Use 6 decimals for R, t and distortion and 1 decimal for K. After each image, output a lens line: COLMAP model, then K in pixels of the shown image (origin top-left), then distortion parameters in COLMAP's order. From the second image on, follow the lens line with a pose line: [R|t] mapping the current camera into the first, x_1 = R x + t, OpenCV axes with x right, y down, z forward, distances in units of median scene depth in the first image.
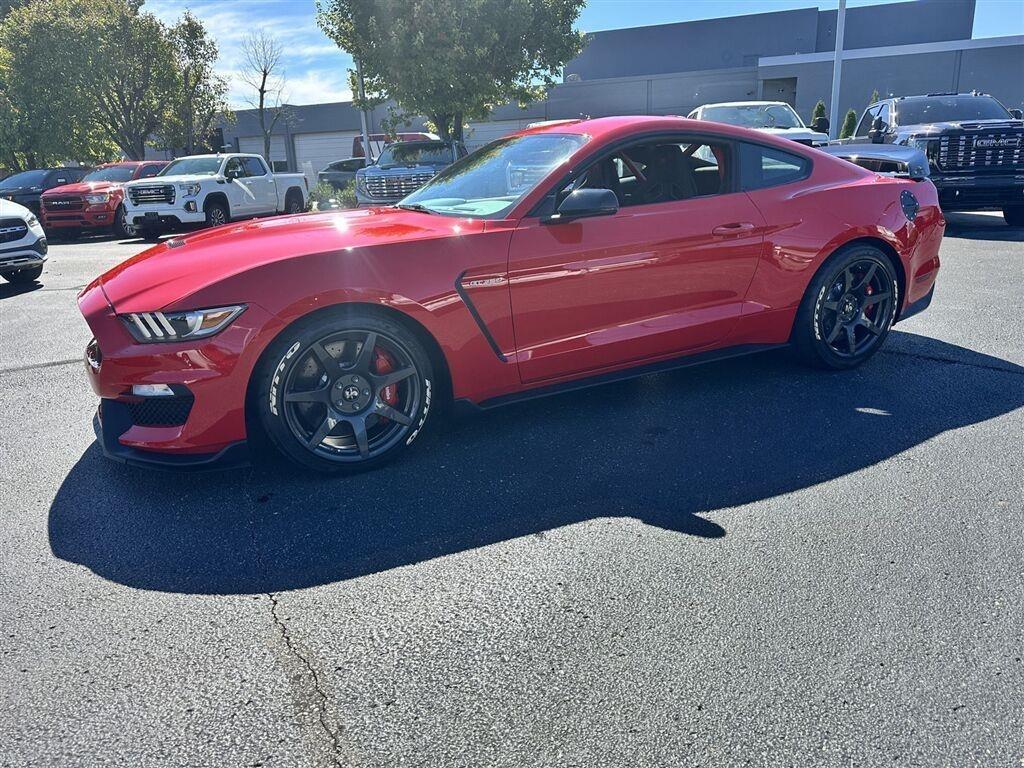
lens RADIAL K [[720.6, 0, 508.4], [0, 720.6, 381.3], [0, 0, 1]] dist [0.051188, -0.062422]
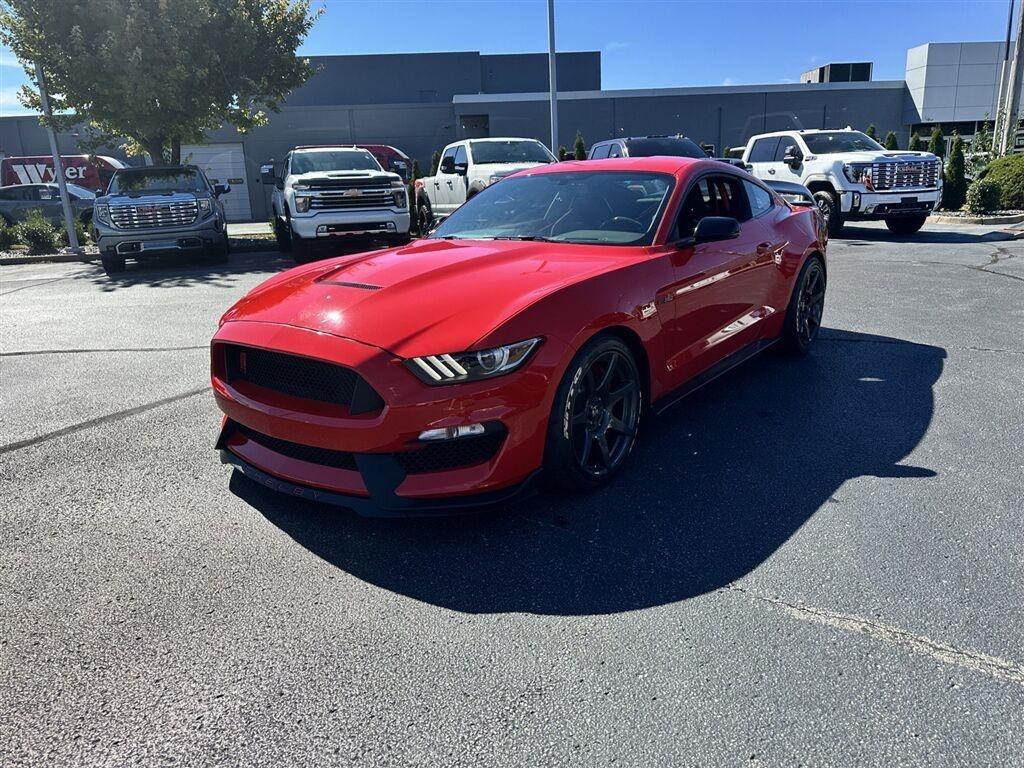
lens RADIAL K [[710.5, 0, 512.0], [0, 710.5, 384.0], [0, 0, 1]] dist [0.052157, -0.053505]
pose [[0.897029, -0.113554, 0.427136, -0.102914], [0.125370, 0.992110, 0.000464, -0.005360], [-0.423818, 0.053134, 0.904187, 0.012670]]
